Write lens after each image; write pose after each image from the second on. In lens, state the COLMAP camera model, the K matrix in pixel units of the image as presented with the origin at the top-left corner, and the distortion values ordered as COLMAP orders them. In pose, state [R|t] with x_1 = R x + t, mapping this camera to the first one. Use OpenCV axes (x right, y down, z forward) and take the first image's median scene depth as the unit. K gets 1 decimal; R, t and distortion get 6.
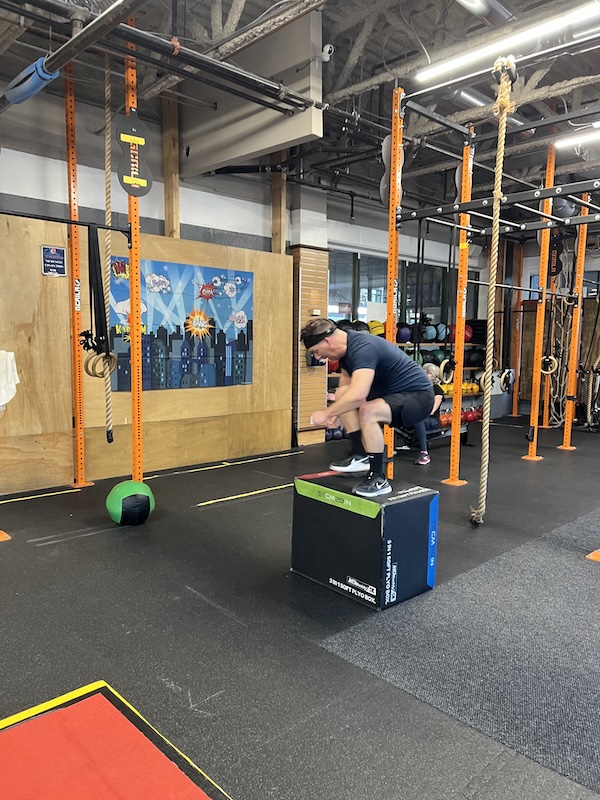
lens RADIAL K [[605.3, 0, 309.1], [0, 605.3, 411.8], [0, 0, 1]] dist [0.062248, -0.067628]
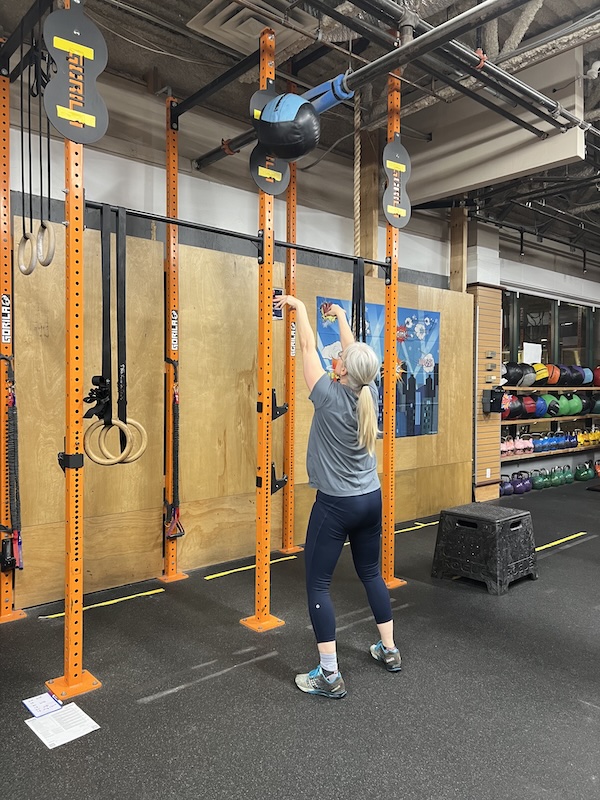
lens RADIAL K [[605.3, 0, 300.3], [0, 605.3, 398.5], [0, 0, 1]] dist [0.062248, -0.067628]
pose [[0.998419, -0.011322, -0.055052, -0.276286], [0.005786, 0.995001, -0.099698, -0.010085], [0.055906, 0.099222, 0.993494, 0.093318]]
